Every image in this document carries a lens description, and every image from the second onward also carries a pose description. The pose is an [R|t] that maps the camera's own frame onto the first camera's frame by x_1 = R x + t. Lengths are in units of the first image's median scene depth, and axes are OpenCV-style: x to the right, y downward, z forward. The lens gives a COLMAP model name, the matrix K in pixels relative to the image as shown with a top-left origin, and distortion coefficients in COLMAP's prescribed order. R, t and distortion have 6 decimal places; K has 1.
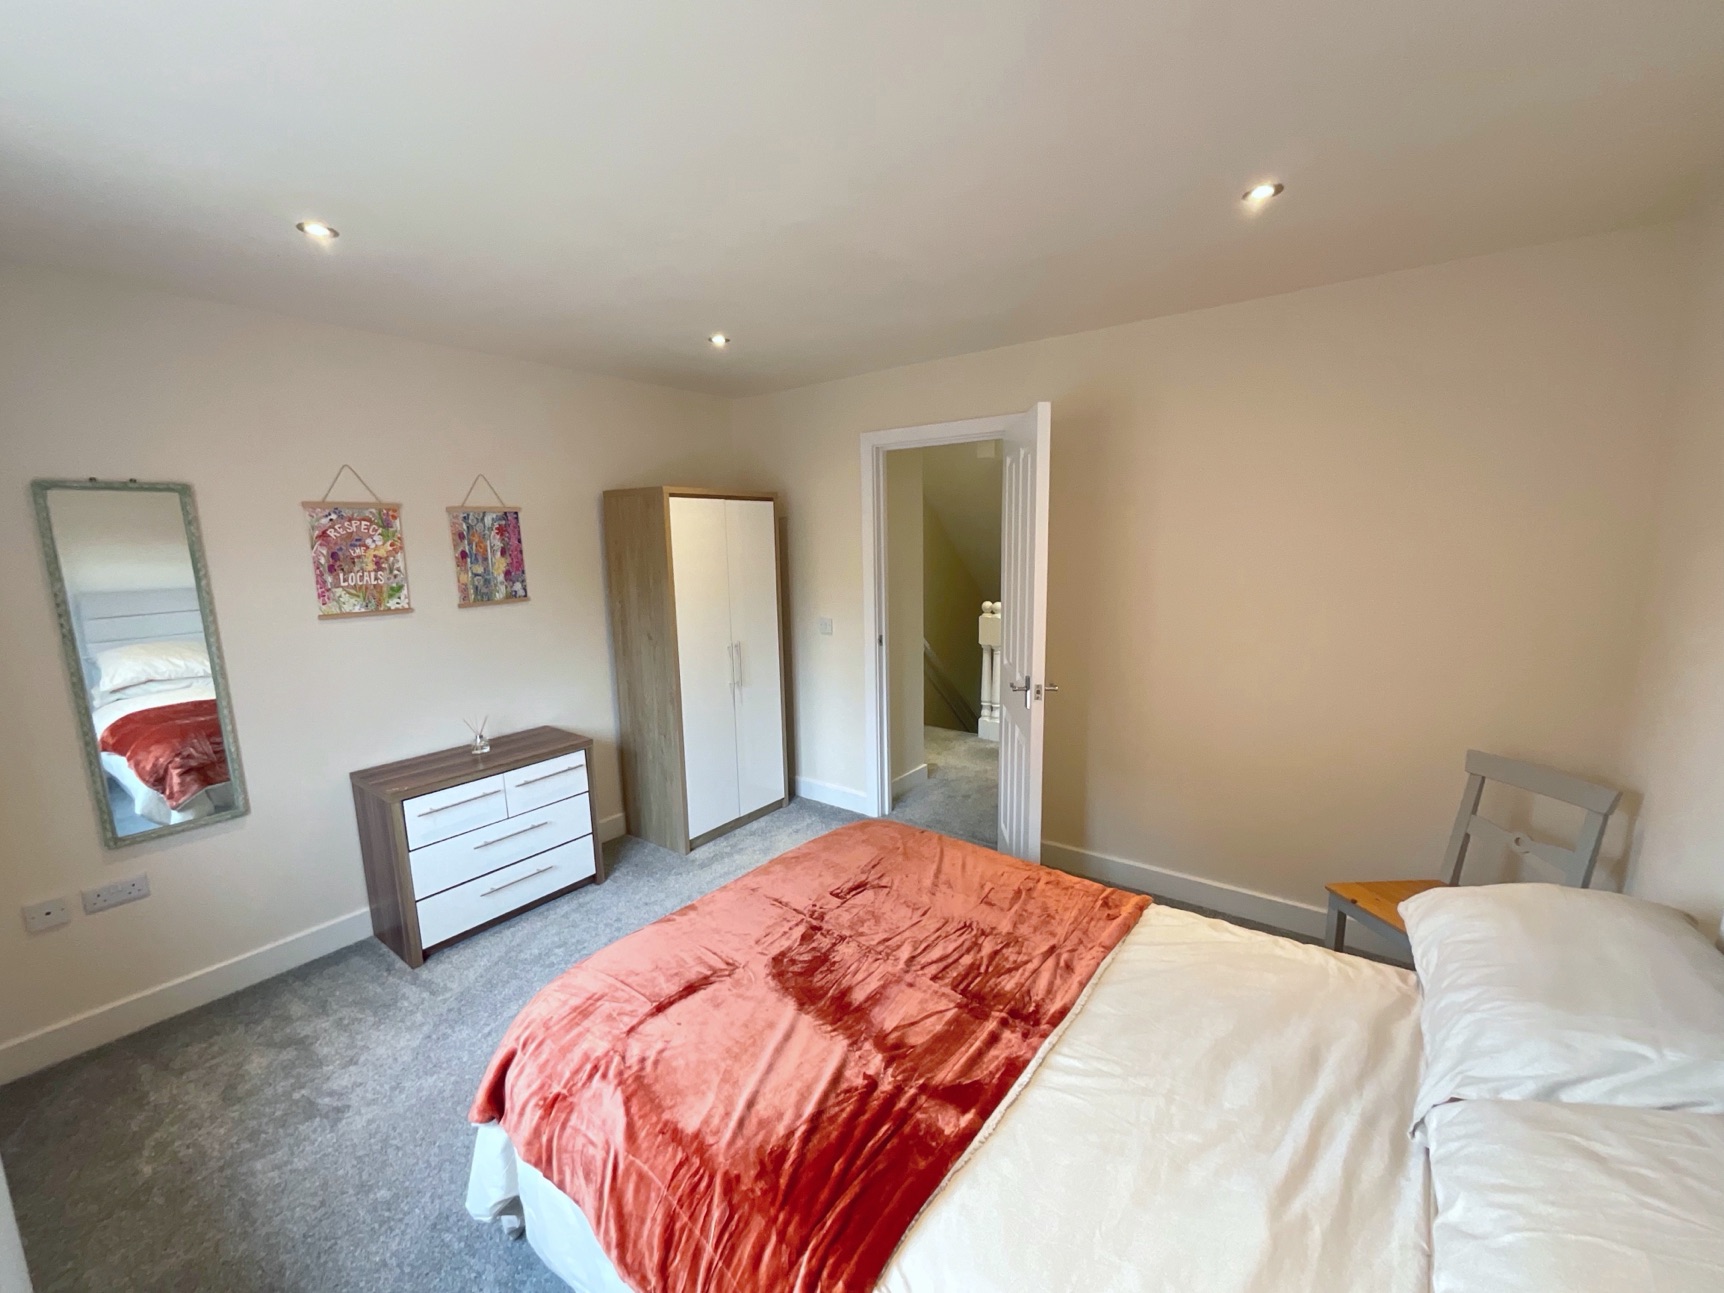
lens RADIAL K [[698.1, 0, 862.3], [0, 698.1, 647.5], [0, 0, 1]] dist [-0.001392, -0.000591]
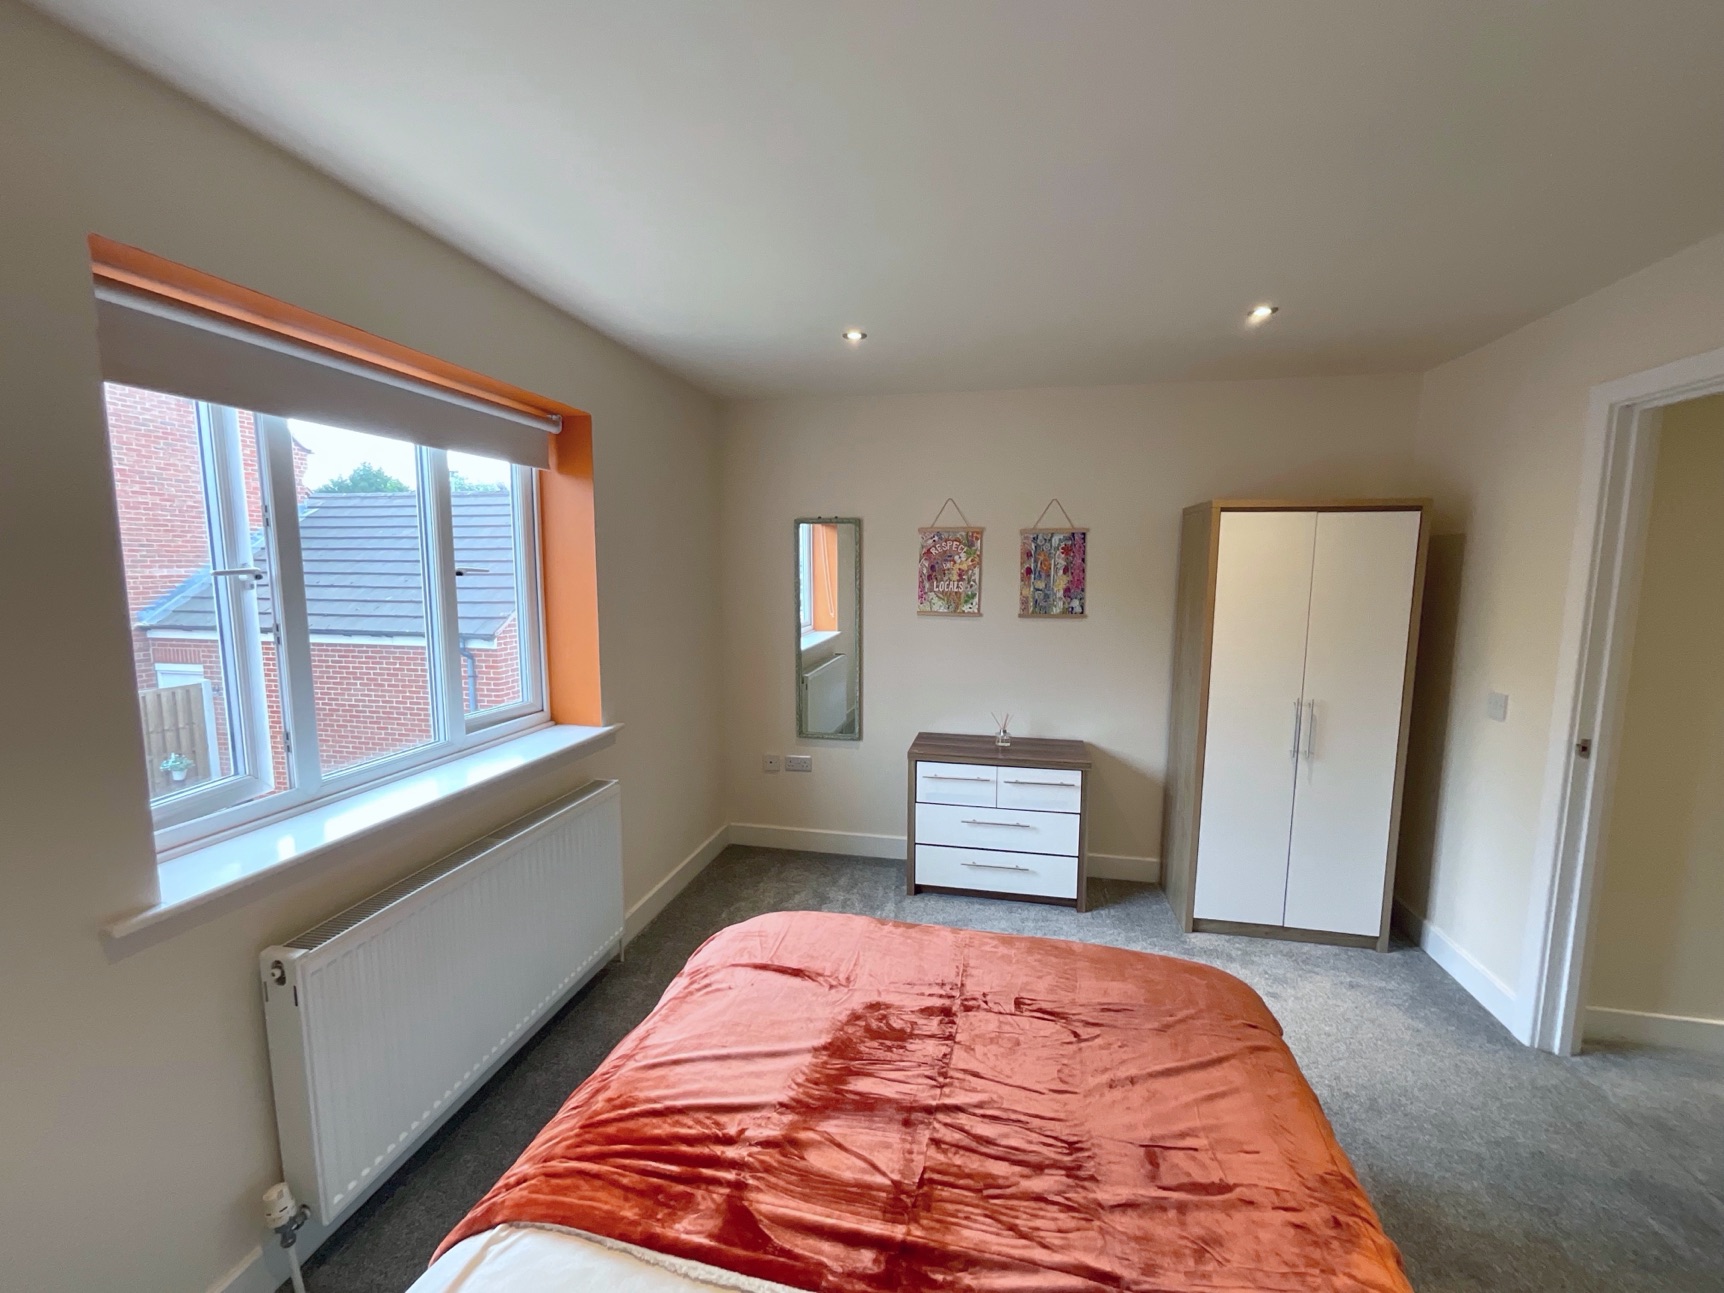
lens RADIAL K [[698.1, 0, 859.2], [0, 698.1, 644.0], [0, 0, 1]] dist [-0.001392, -0.000591]
pose [[0.422867, 0.124796, -0.897558, 0.371114], [-0.159383, 0.985274, 0.061902, -0.046645], [0.892065, 0.116879, 0.436530, 0.299416]]
